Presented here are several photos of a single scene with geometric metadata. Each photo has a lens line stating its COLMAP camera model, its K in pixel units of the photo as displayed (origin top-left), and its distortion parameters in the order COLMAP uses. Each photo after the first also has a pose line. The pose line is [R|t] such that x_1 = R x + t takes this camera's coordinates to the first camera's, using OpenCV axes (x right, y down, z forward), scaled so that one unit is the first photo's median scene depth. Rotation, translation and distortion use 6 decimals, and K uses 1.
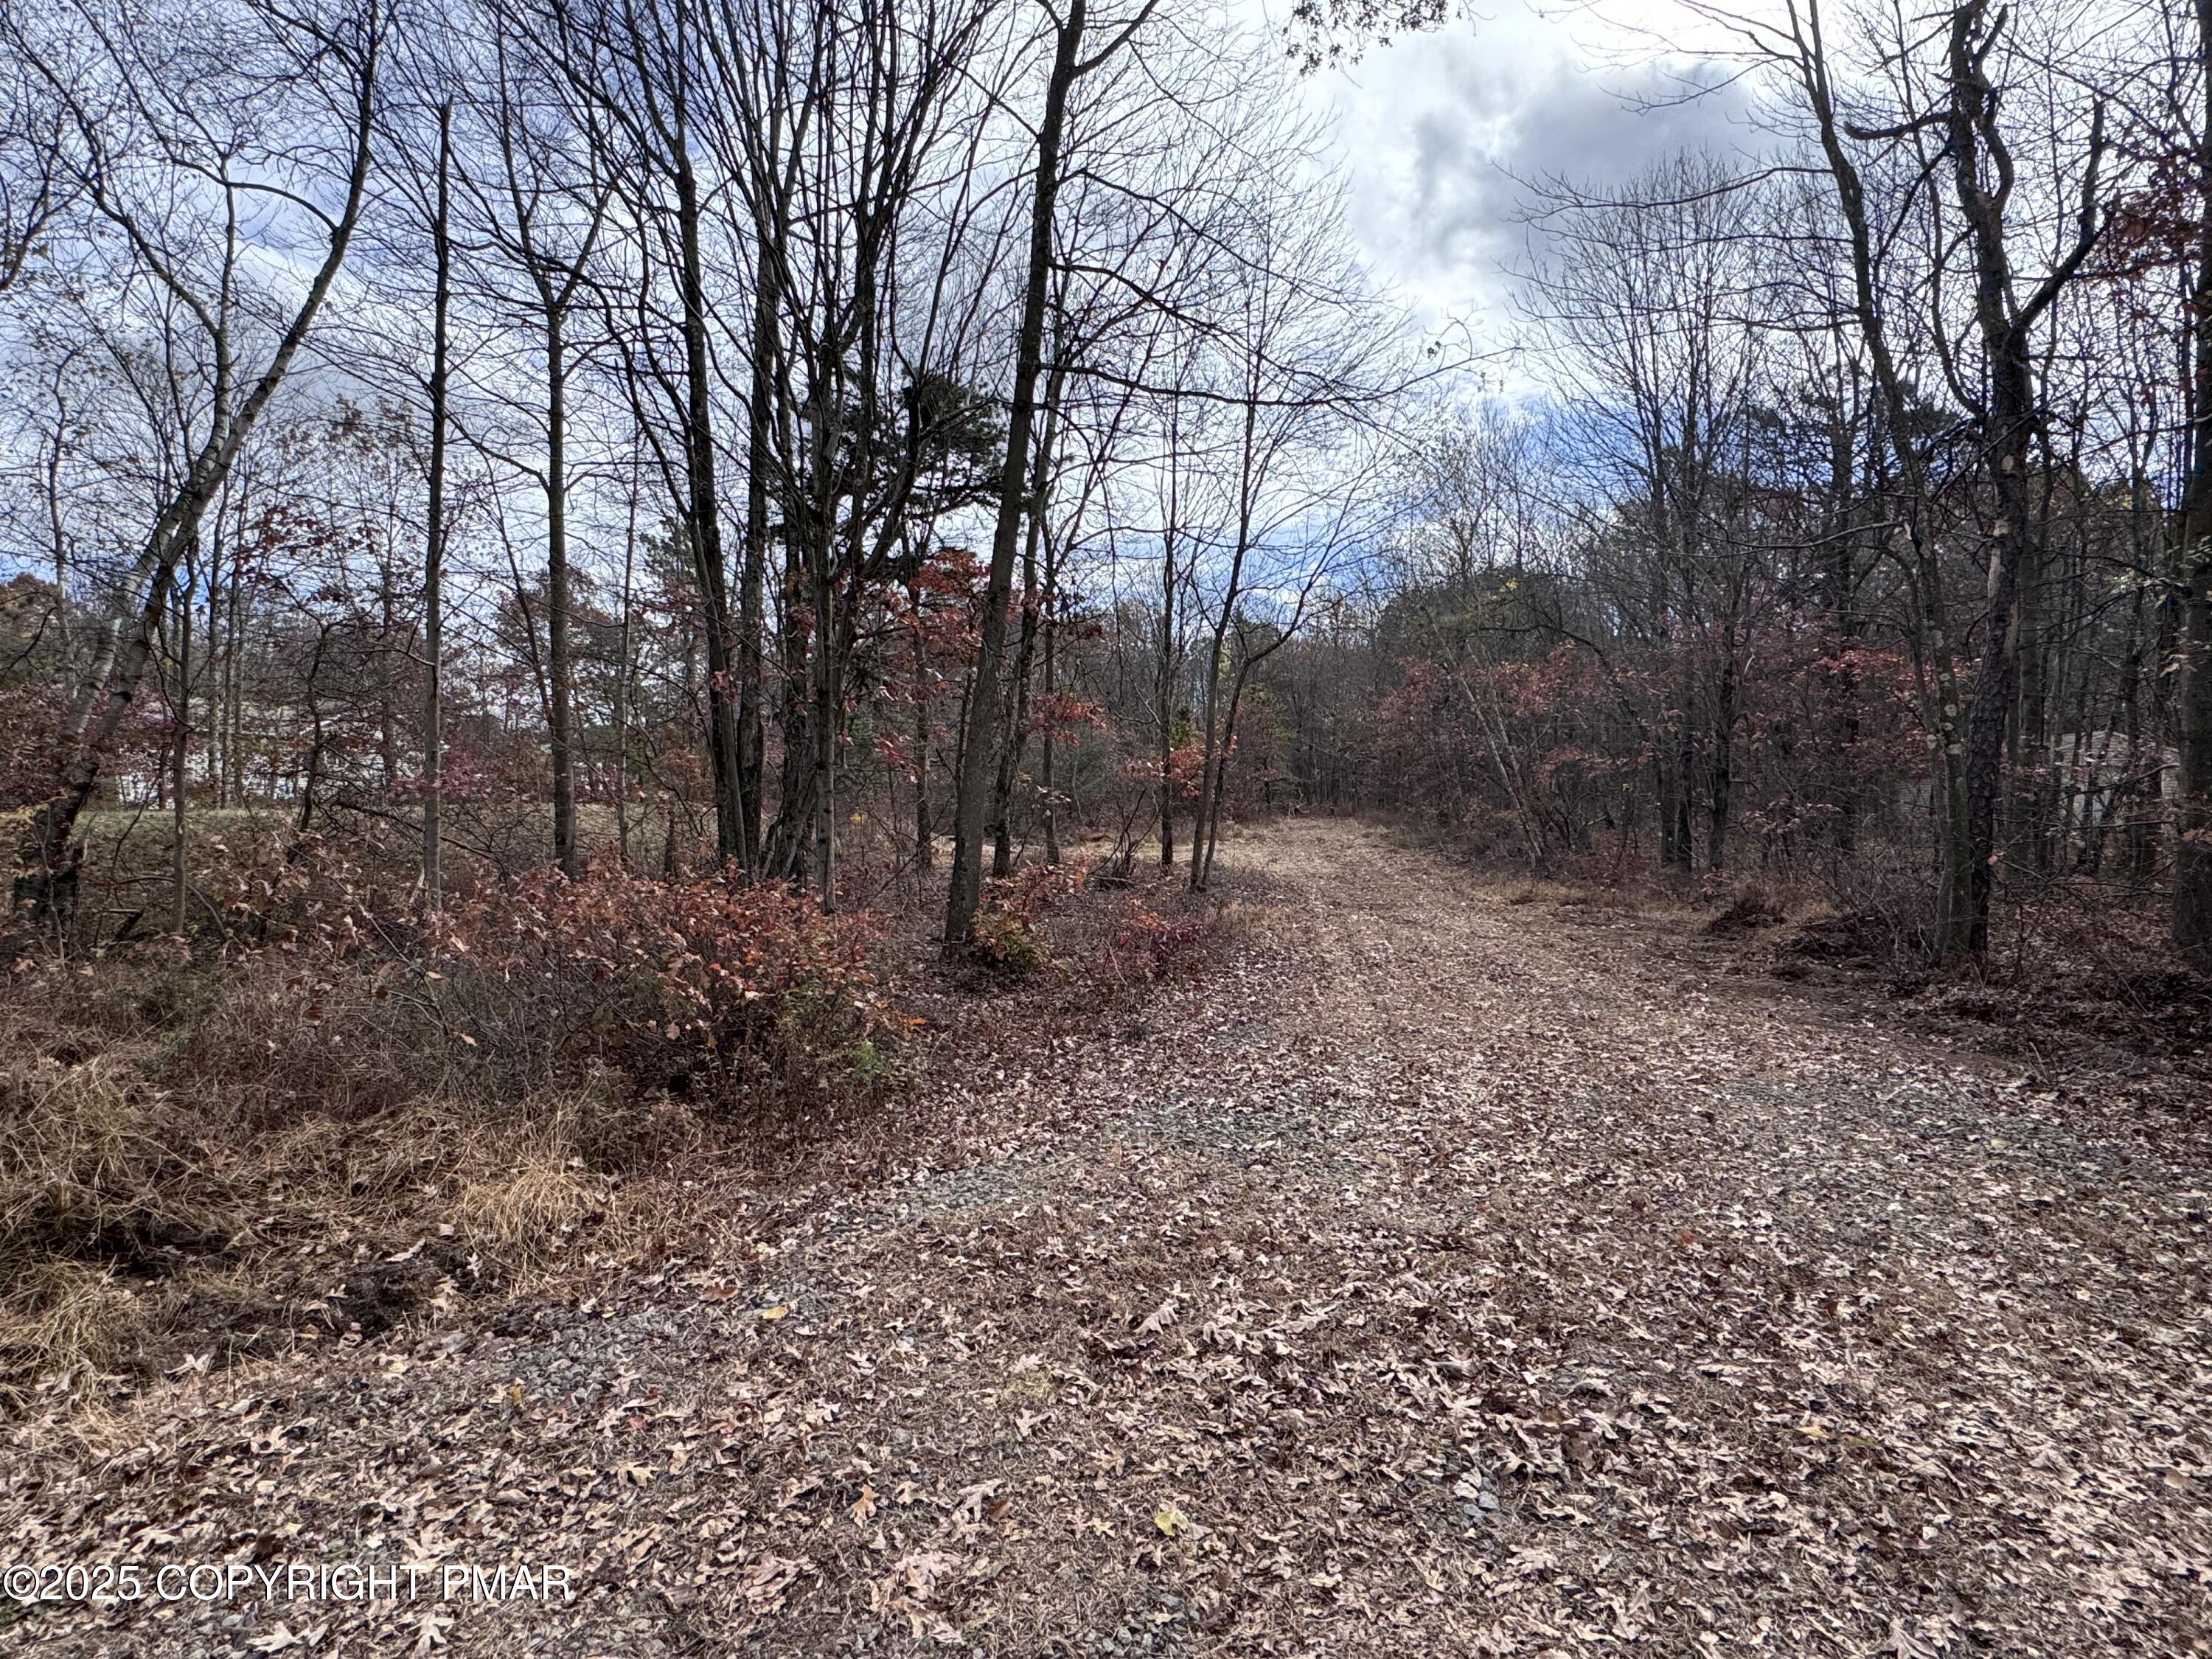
lens RADIAL K [[1116.6, 0, 1106.0], [0, 1116.6, 829.5], [0, 0, 1]] dist [0.000089, -0.001034]
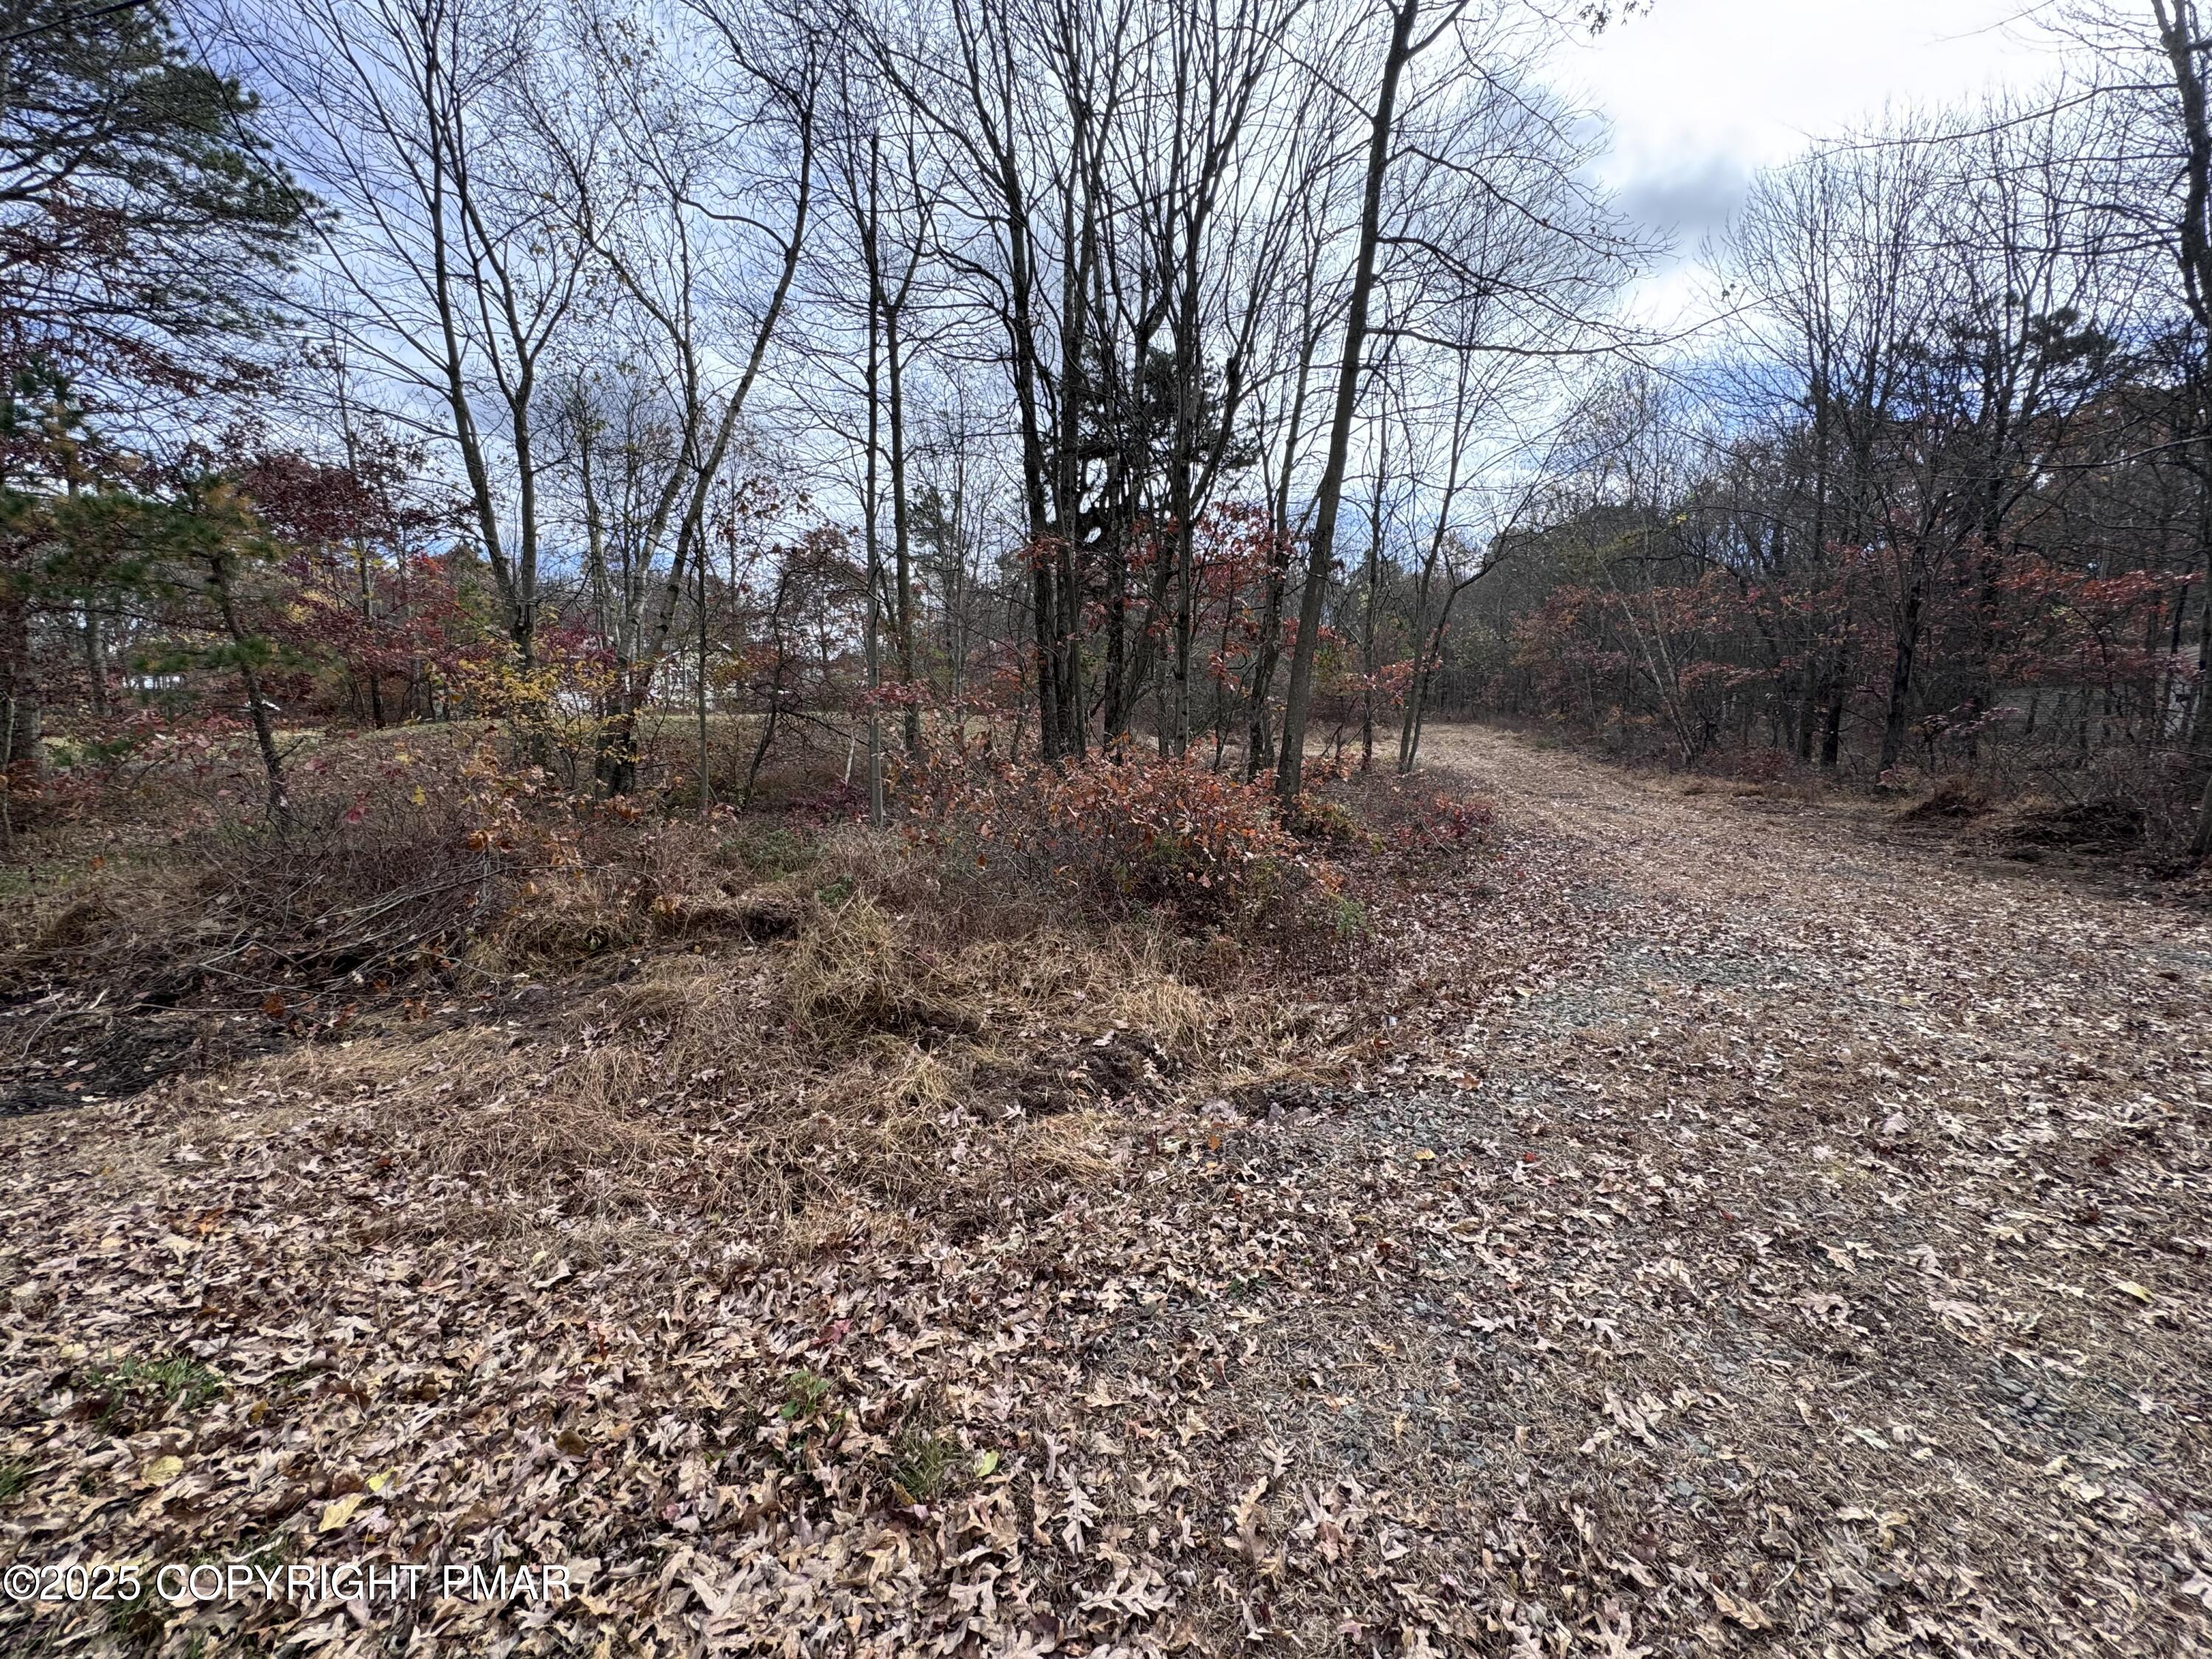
lens RADIAL K [[881.6, 0, 1106.0], [0, 881.6, 829.5], [0, 0, 1]] dist [0.001187, -0.000180]
pose [[0.991292, 0.015458, -0.130773, -0.169952], [-0.001359, 0.994234, 0.107220, 0.005705], [0.131676, -0.106109, 0.985597, -0.004096]]
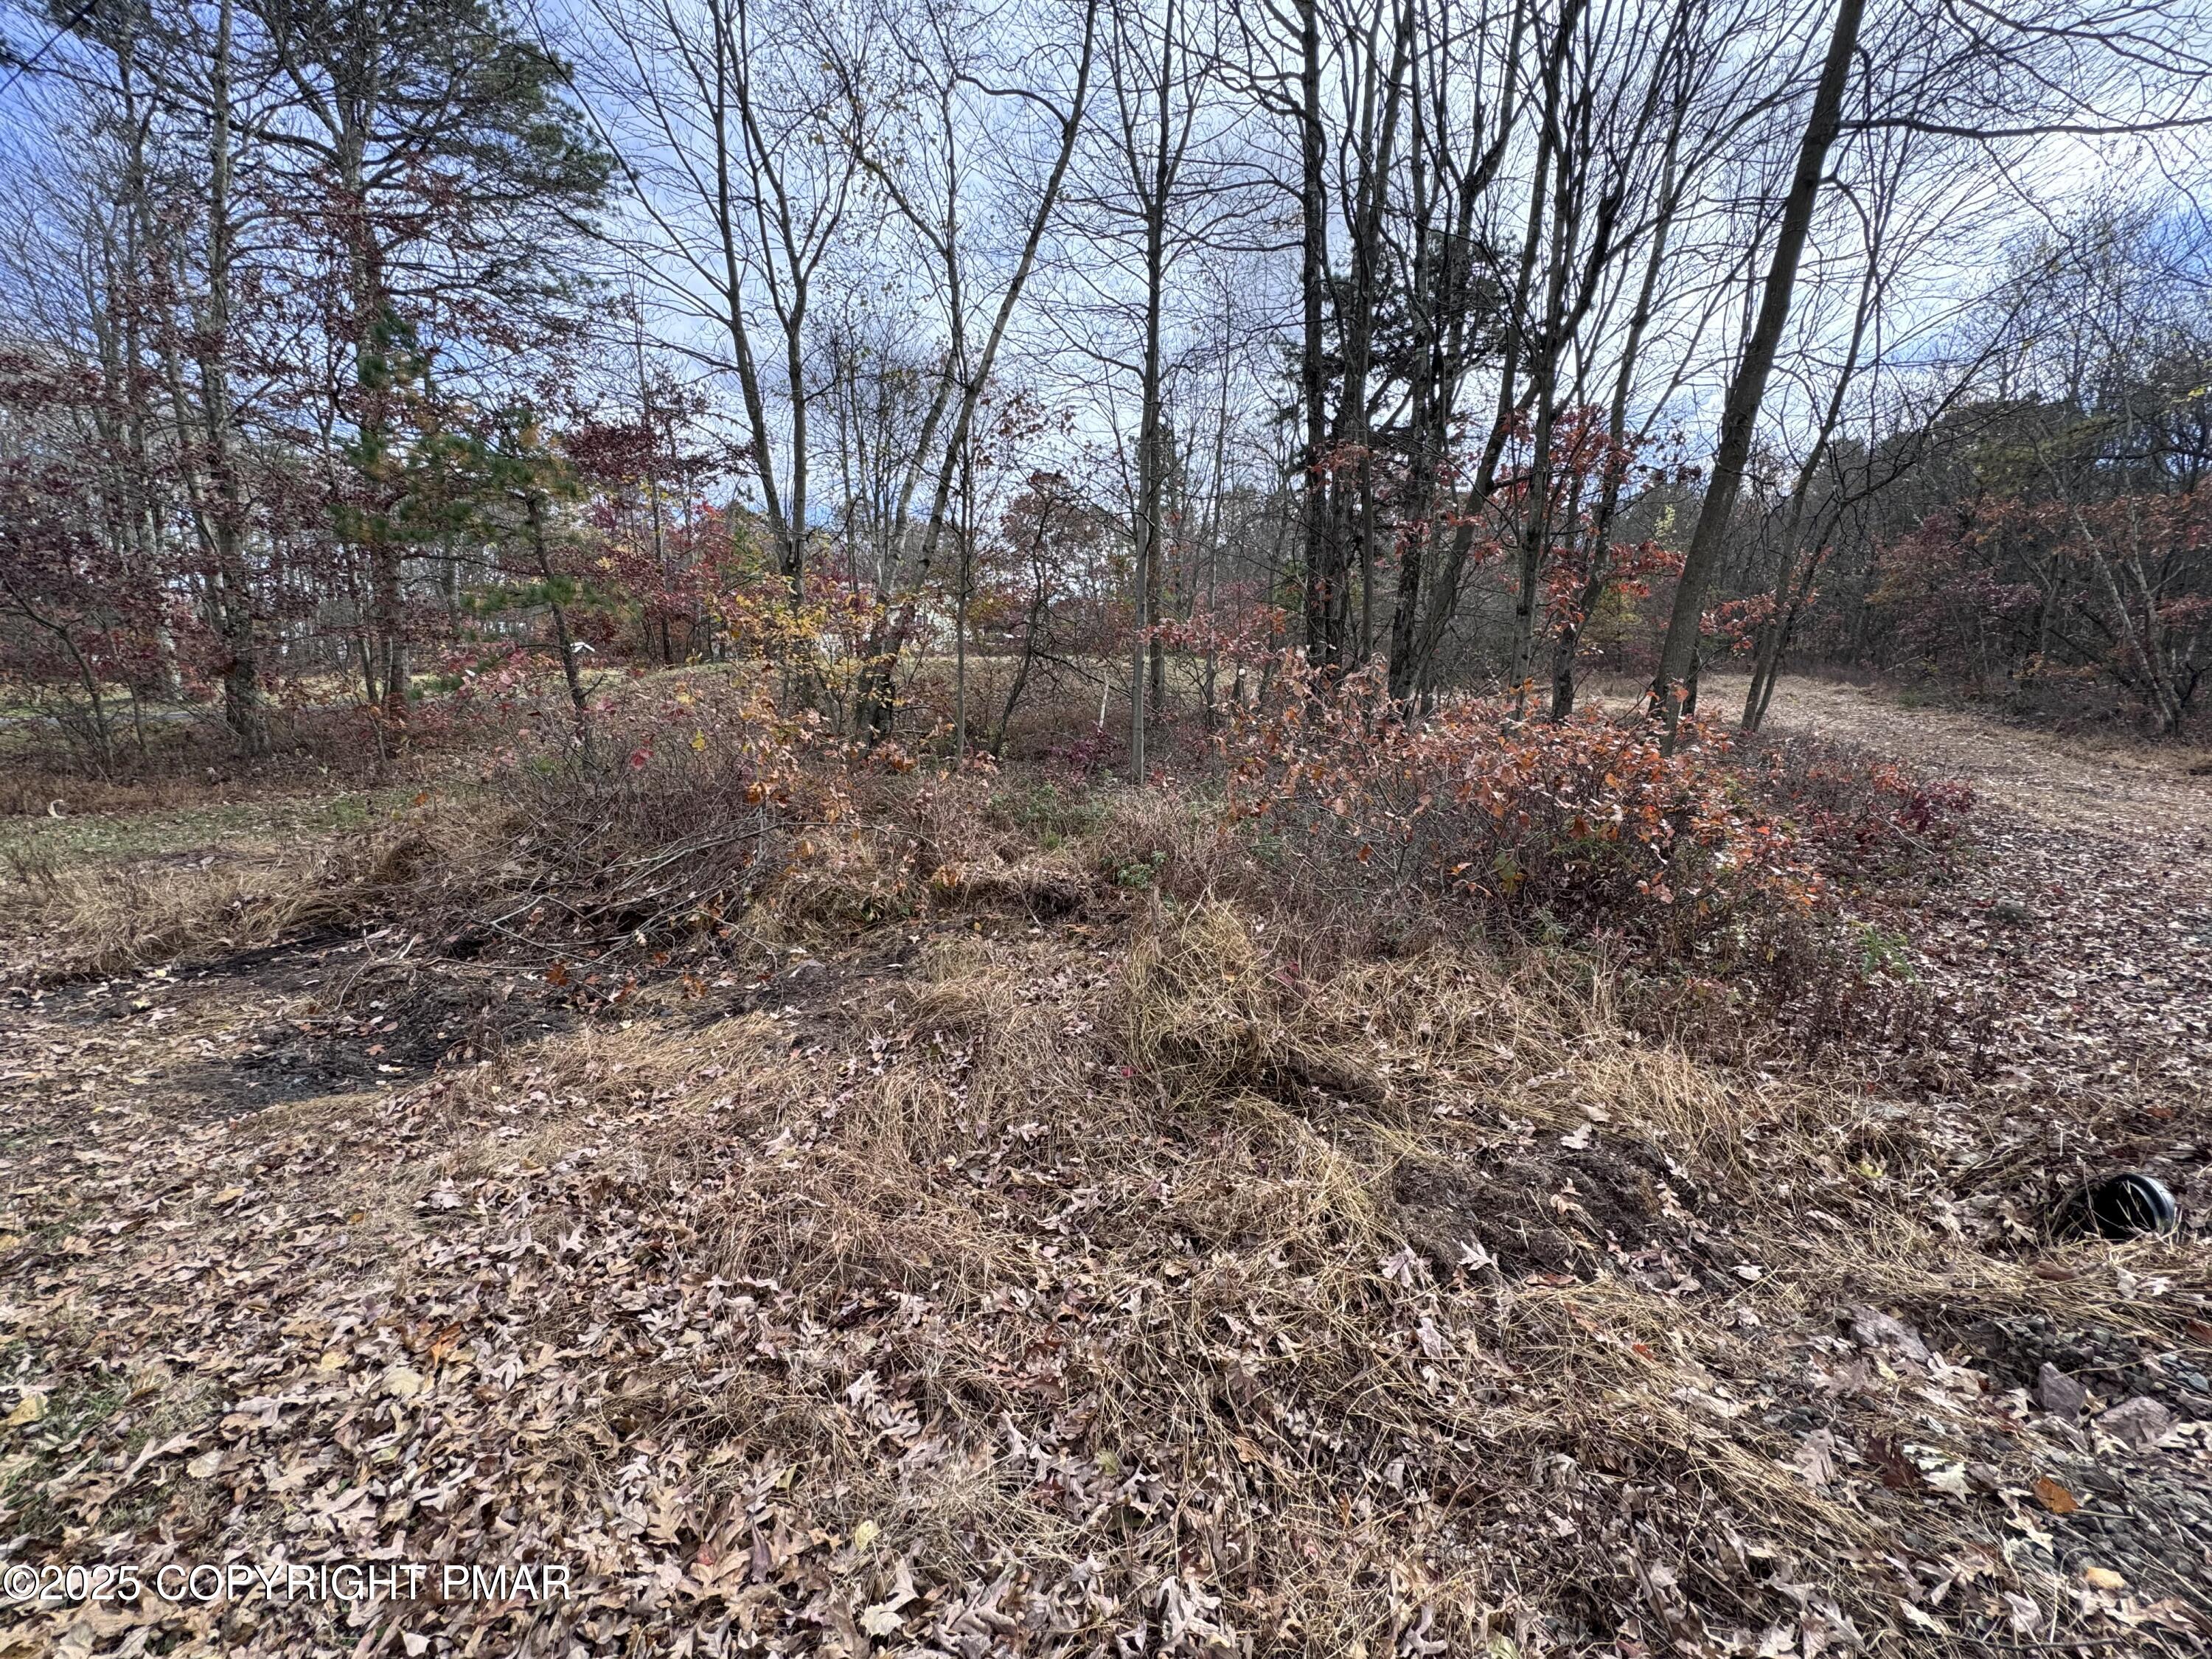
lens RADIAL K [[881.6, 0, 1106.0], [0, 881.6, 829.5], [0, 0, 1]] dist [0.001187, -0.000180]
pose [[0.933976, 0.072218, -0.349961, -0.260178], [-0.013287, 0.985706, 0.167951, 0.006587], [0.357088, -0.152212, 0.921585, 0.085222]]
